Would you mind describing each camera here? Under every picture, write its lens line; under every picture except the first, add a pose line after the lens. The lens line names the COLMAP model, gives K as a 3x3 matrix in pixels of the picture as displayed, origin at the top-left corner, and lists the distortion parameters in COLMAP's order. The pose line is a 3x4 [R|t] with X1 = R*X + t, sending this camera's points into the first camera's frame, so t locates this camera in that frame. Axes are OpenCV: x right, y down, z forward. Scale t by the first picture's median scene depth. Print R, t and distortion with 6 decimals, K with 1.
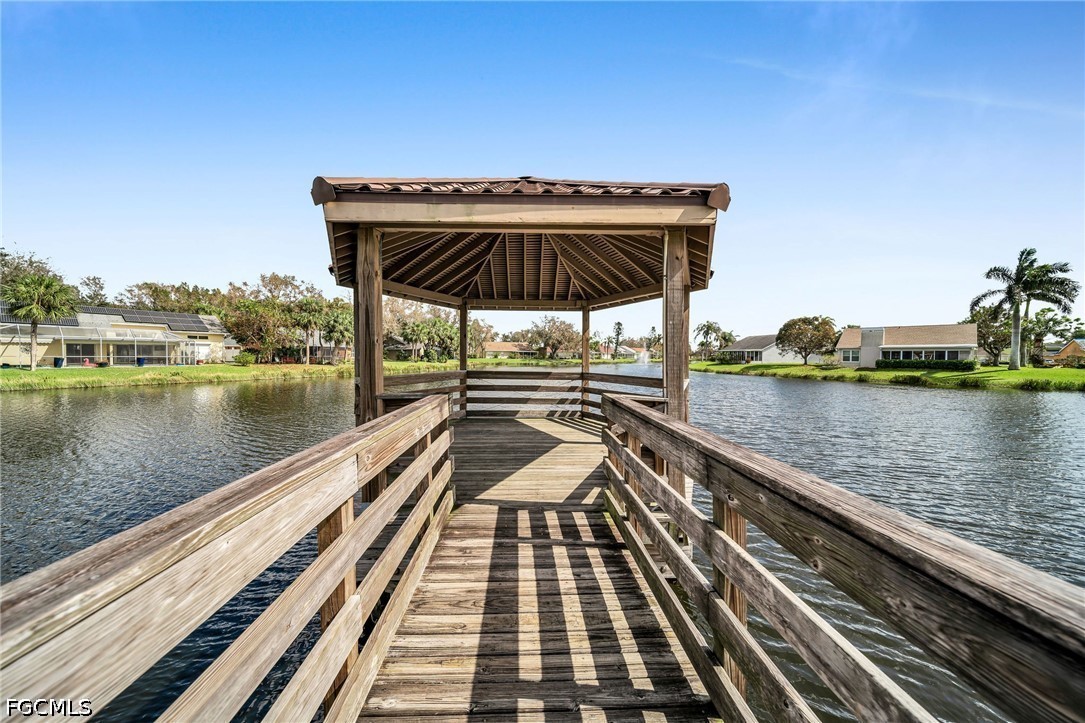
lens RADIAL K [[371.5, 0, 539.9], [0, 371.5, 359.3], [0, 0, 1]] dist [-0.002578, -0.000006]
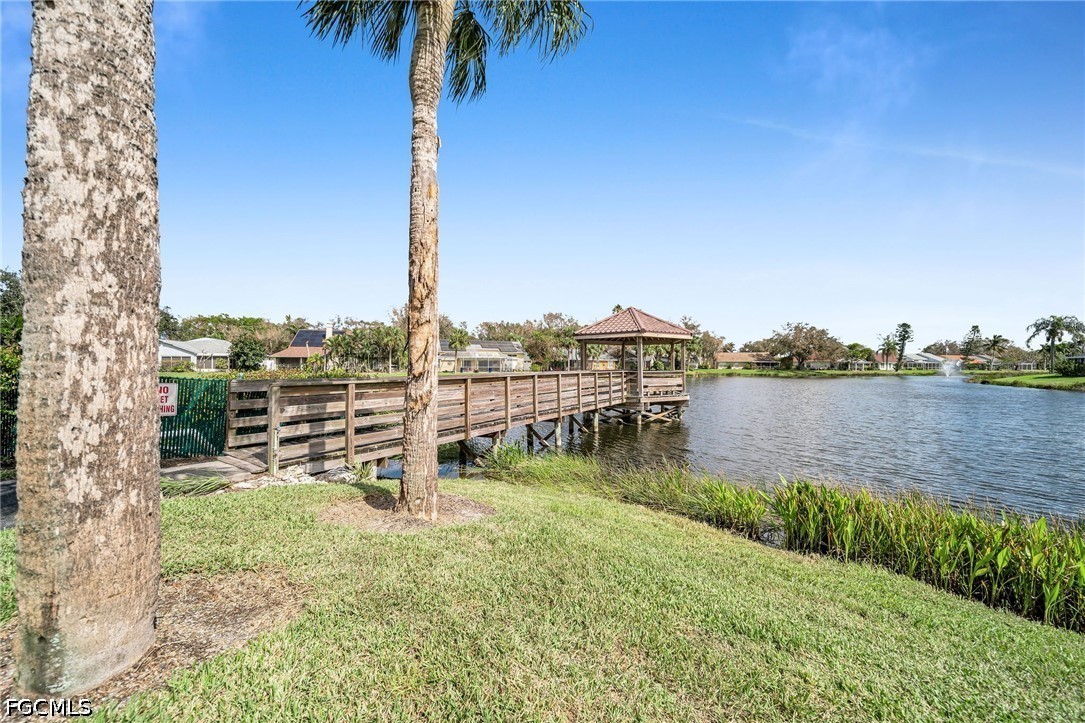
lens RADIAL K [[371.5, 0, 545.2], [0, 371.5, 365.5], [0, 0, 1]] dist [-0.002578, -0.000006]
pose [[0.807560, -0.008275, -0.589728, 0.143138], [-0.002161, 0.999853, -0.016989, 0.010889], [0.589782, 0.014994, 0.807423, -0.208820]]
